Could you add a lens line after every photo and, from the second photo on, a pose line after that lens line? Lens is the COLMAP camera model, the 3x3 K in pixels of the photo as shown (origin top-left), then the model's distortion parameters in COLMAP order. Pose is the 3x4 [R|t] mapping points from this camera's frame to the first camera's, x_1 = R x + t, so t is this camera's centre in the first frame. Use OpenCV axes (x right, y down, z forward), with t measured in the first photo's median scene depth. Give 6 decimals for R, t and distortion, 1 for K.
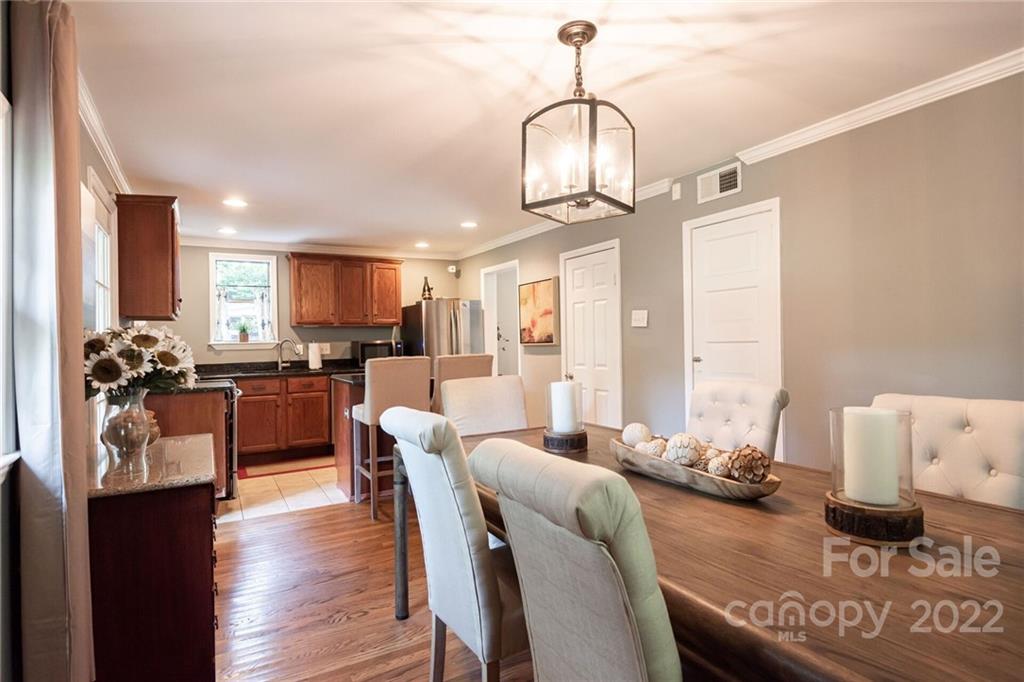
lens RADIAL K [[540.5, 0, 515.3], [0, 540.5, 339.7], [0, 0, 1]] dist [0.021533, -0.011898]
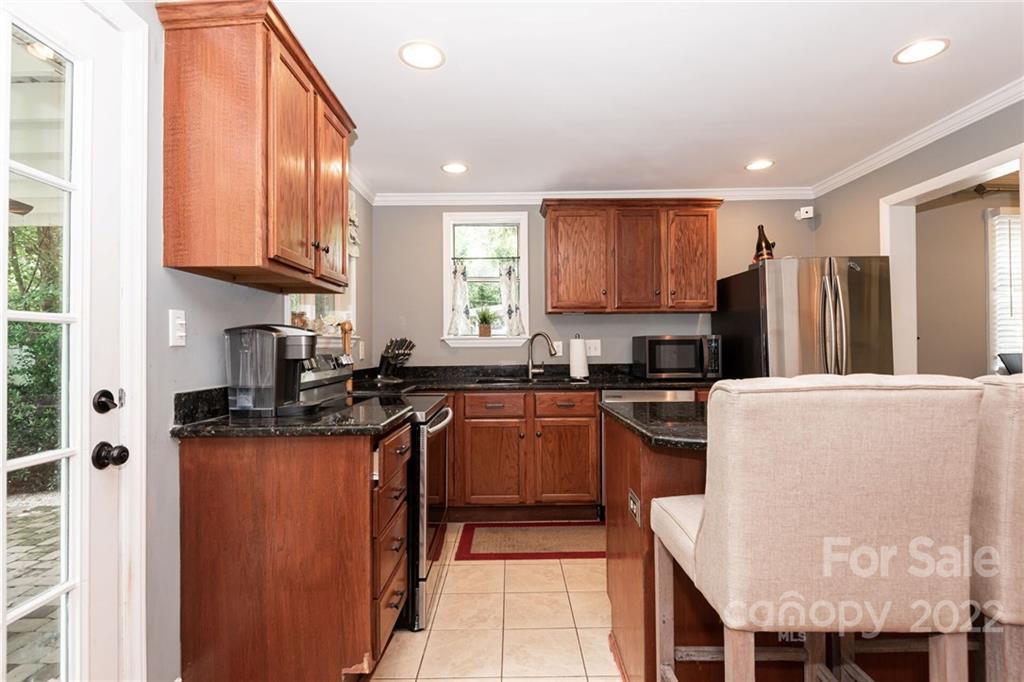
lens RADIAL K [[508.9, 0, 517.0], [0, 508.9, 341.3], [0, 0, 1]] dist [0.020229, -0.017233]
pose [[0.877442, 0.006752, -0.479635, -0.143748], [-0.007816, 0.999969, -0.000221, 0.010206], [0.479619, 0.003943, 0.877468, 0.434318]]
